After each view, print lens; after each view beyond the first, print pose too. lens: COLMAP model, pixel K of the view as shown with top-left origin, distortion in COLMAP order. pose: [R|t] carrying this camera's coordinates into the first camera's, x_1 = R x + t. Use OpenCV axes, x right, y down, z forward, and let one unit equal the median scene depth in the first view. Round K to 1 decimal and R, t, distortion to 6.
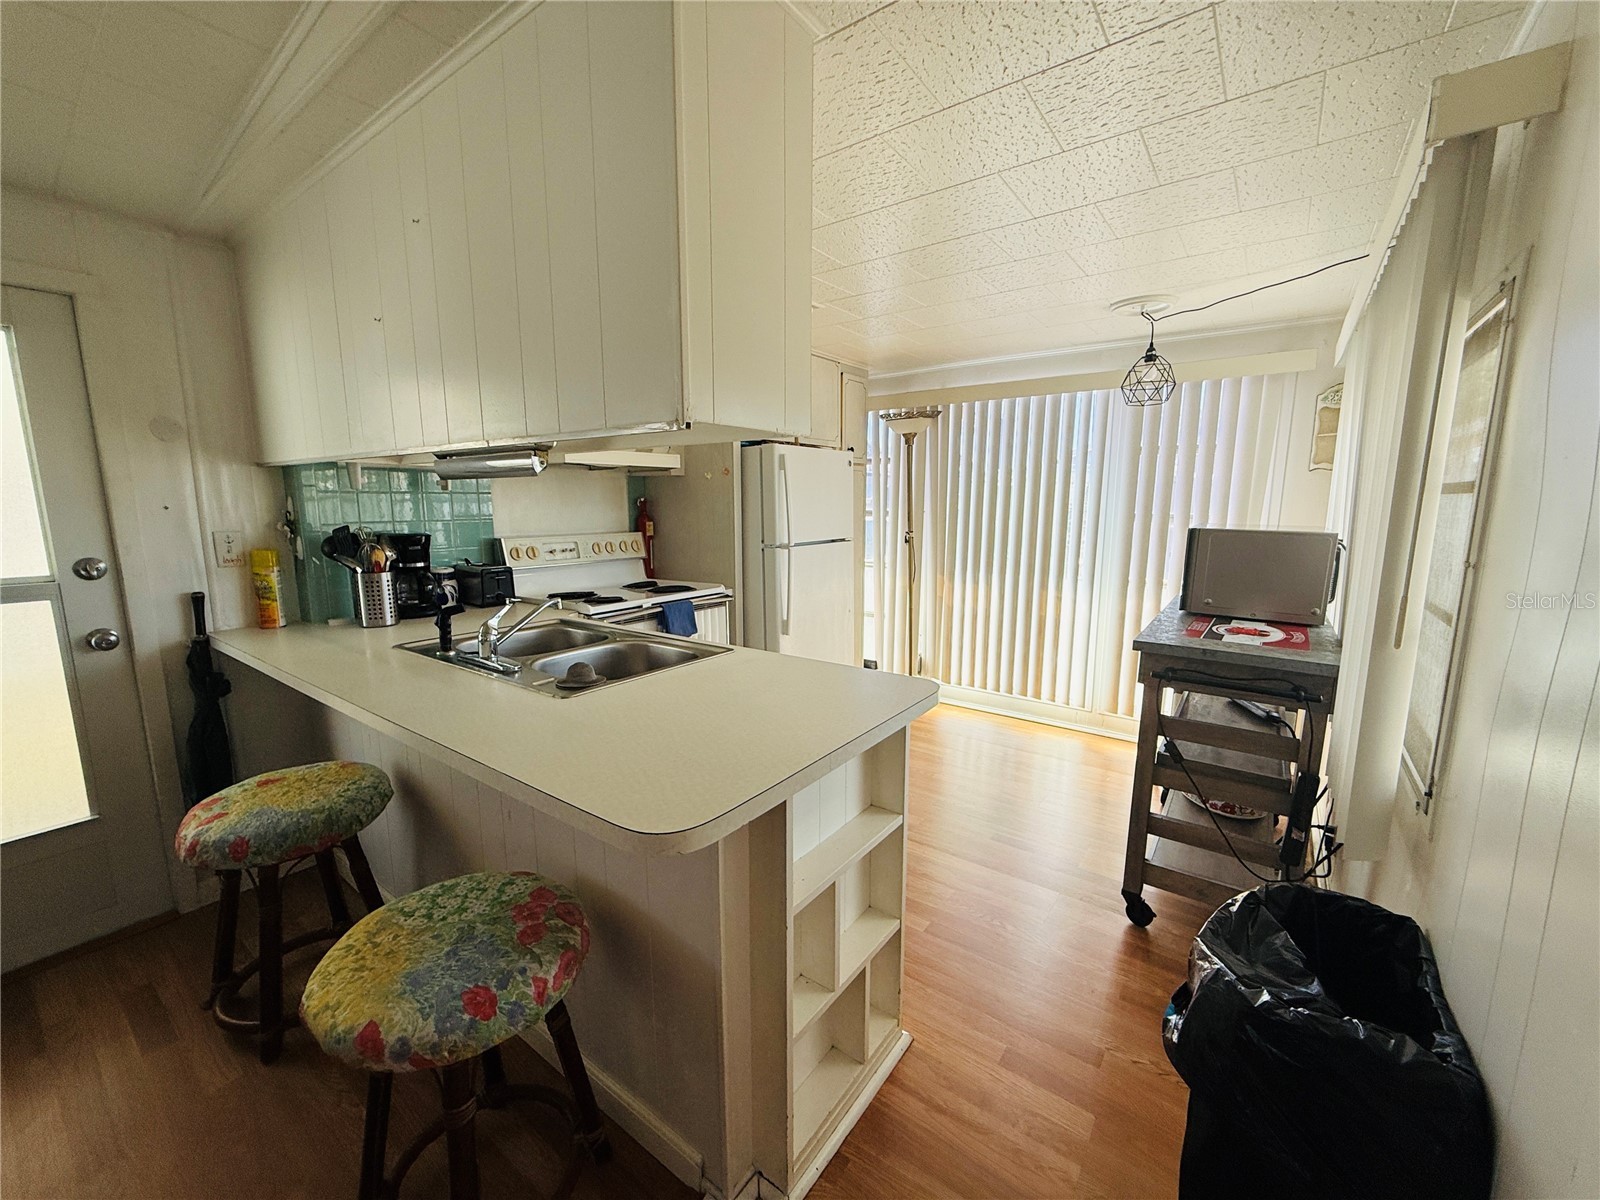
lens RADIAL K [[637.4, 0, 796.4], [0, 637.4, 600.7], [0, 0, 1]] dist [0.000535, 0.000195]
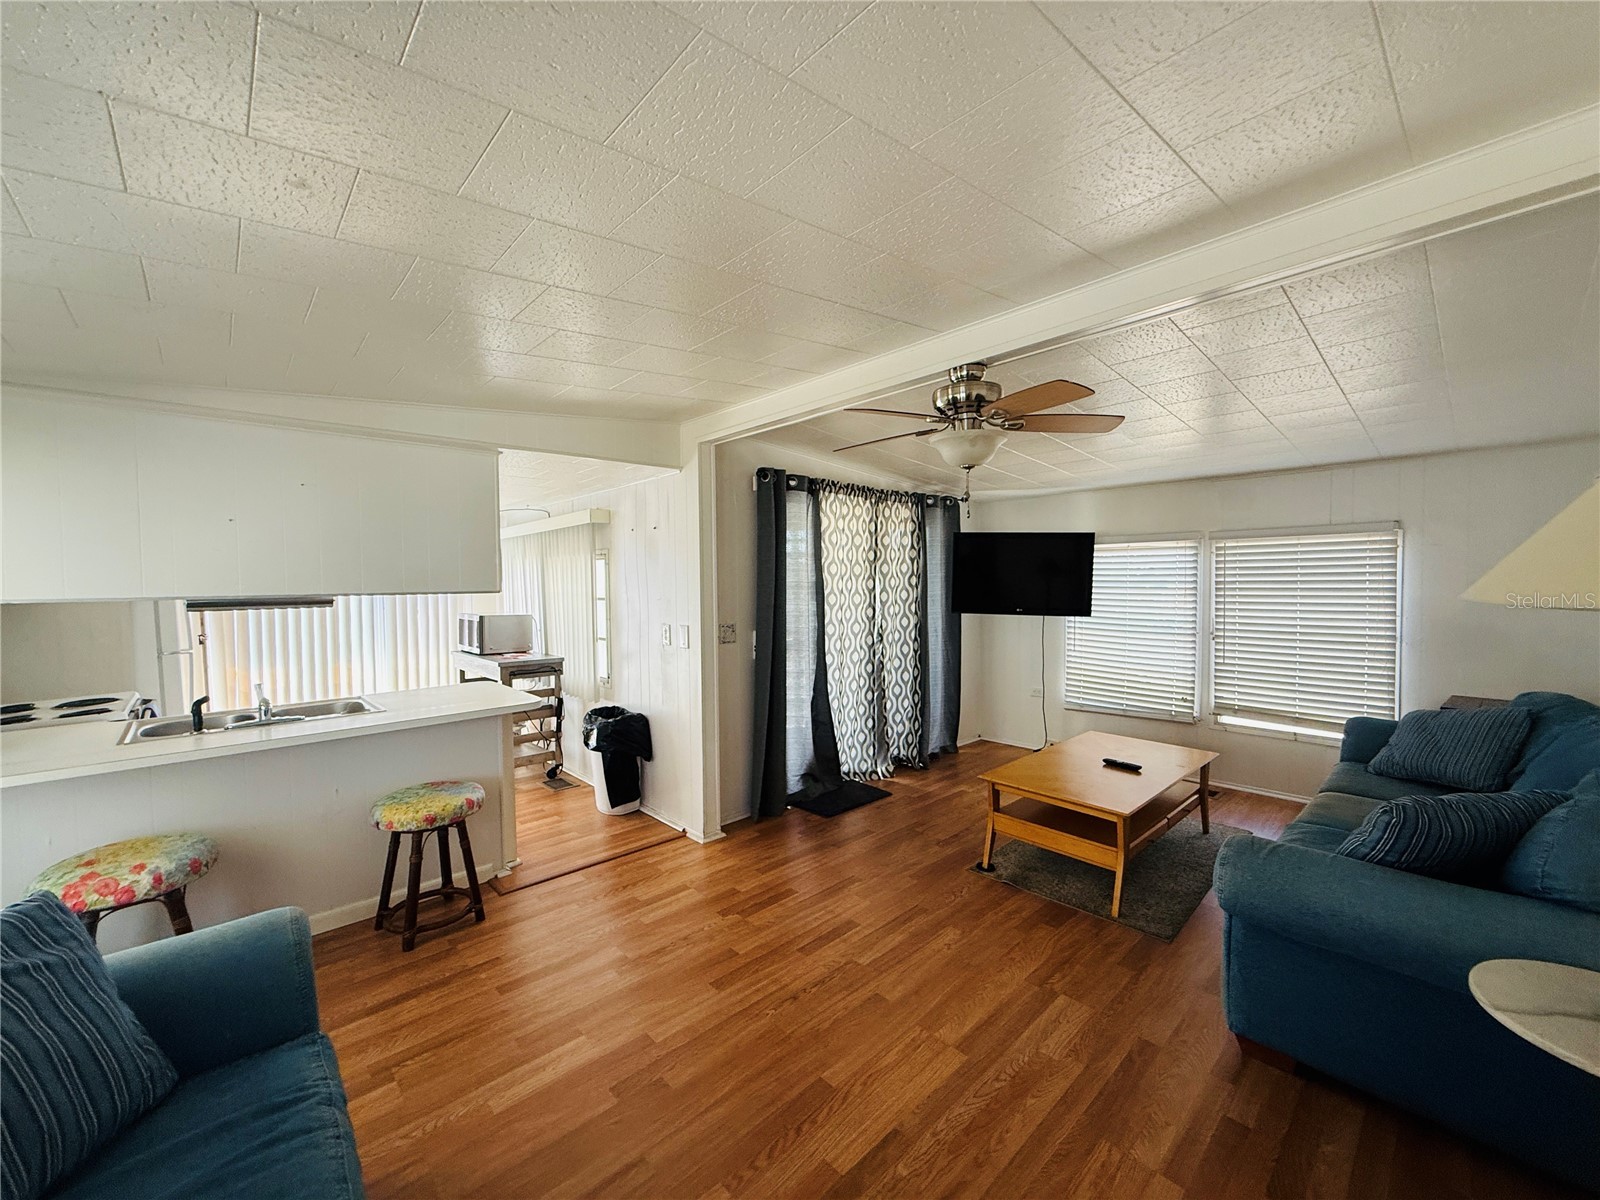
lens RADIAL K [[637.3, 0, 795.2], [0, 637.3, 600.2], [0, 0, 1]] dist [-0.001595, 0.000560]
pose [[0.189498, -0.036136, 0.981216, -1.385038], [0.163440, 0.986542, 0.004767, 0.001563], [-0.968183, 0.159467, 0.192853, -0.497805]]
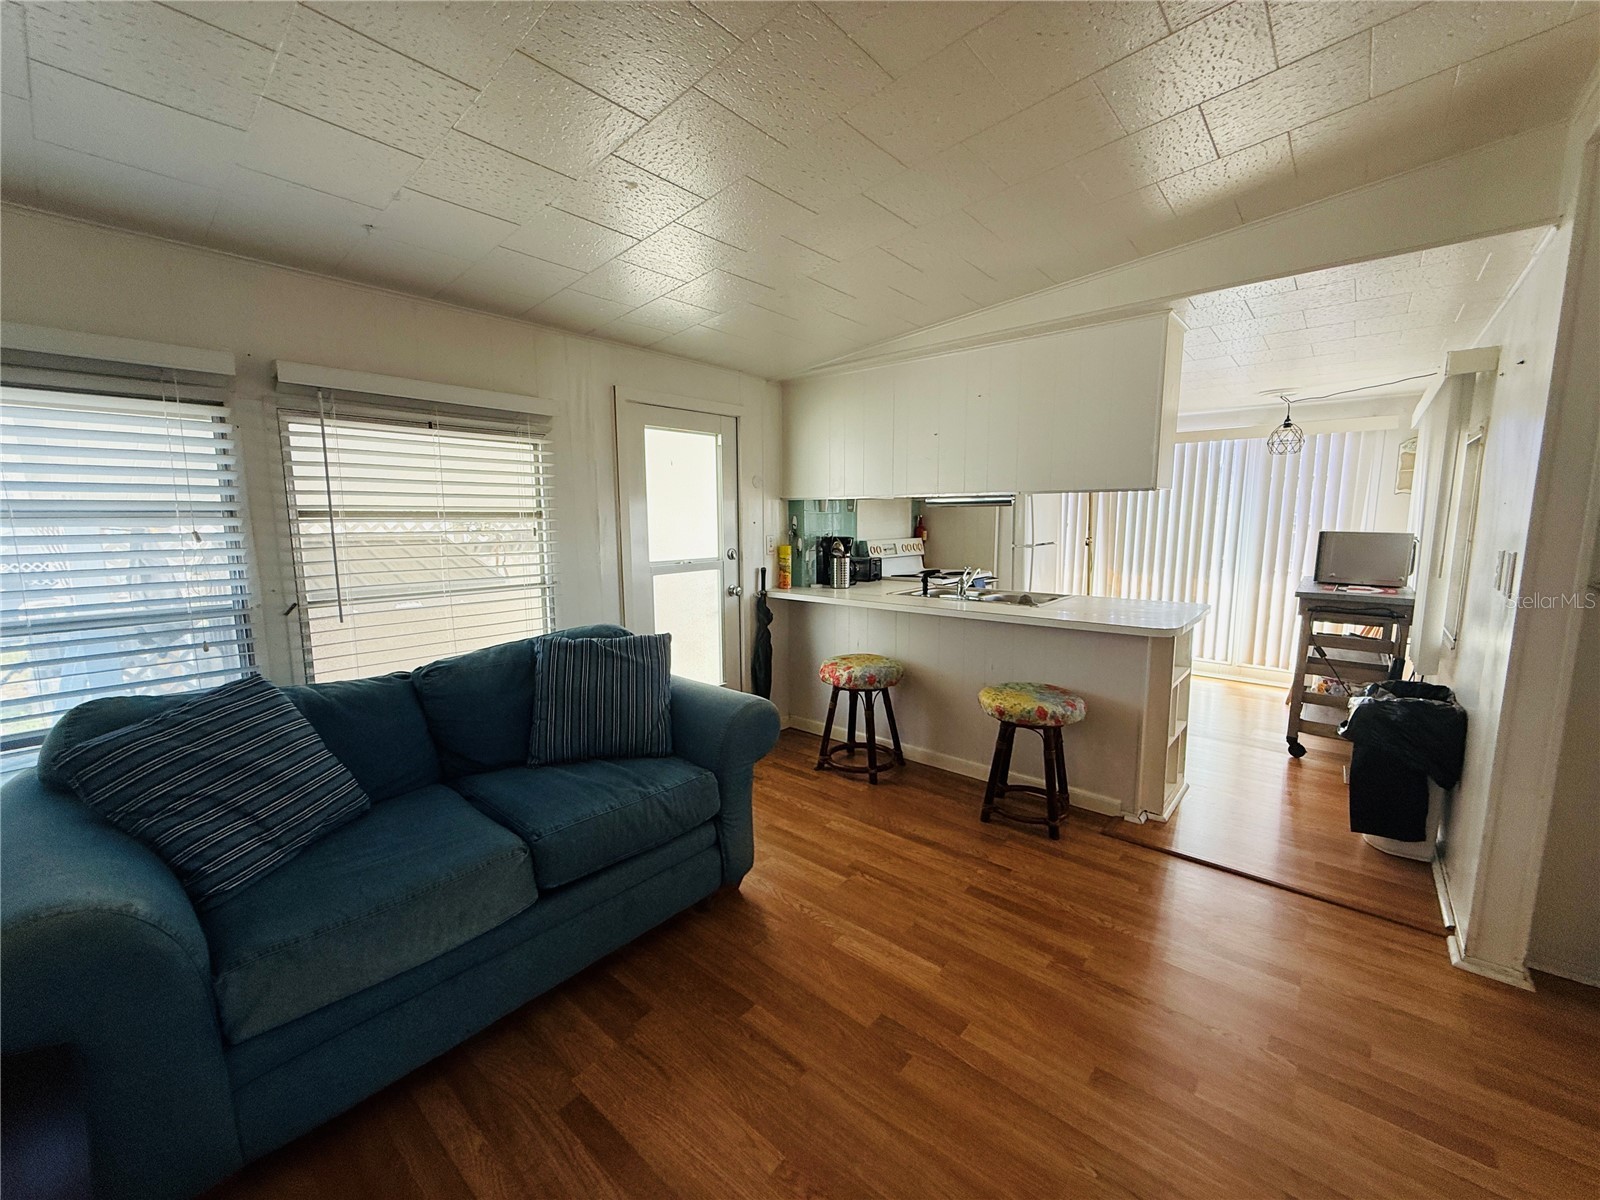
lens RADIAL K [[637.3, 0, 795.2], [0, 637.3, 600.2], [0, 0, 1]] dist [-0.001595, 0.000560]
pose [[0.997118, 0.002620, -0.075815, -0.657539], [-0.004463, 0.999698, -0.024148, 0.119187], [0.075728, 0.024417, 0.996829, -0.799593]]
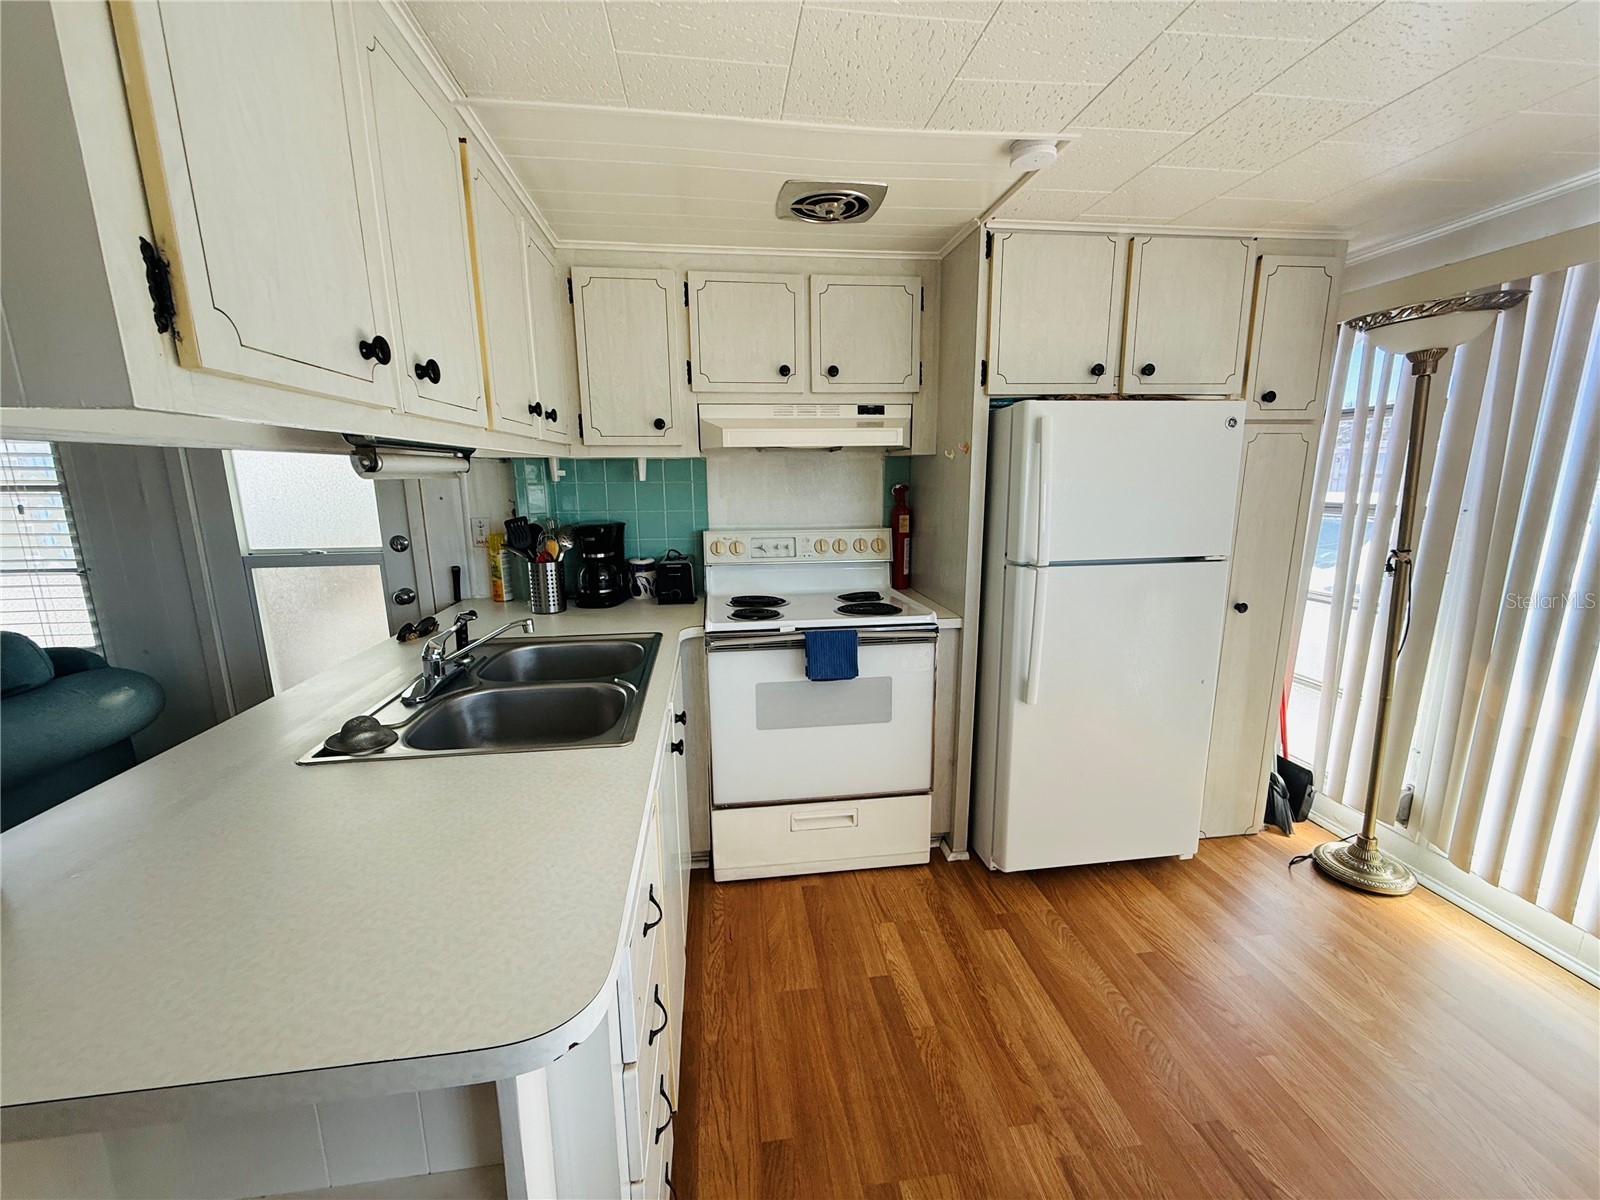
lens RADIAL K [[636.3, 0, 800.0], [0, 636.3, 600.0], [0, 0, 1]] dist [0.000009, 0.000191]
pose [[0.698220, 0.132417, -0.703530, 0.379385], [-0.103451, 0.991092, 0.083872, -0.114271], [0.708369, 0.014220, 0.705699, 0.564549]]
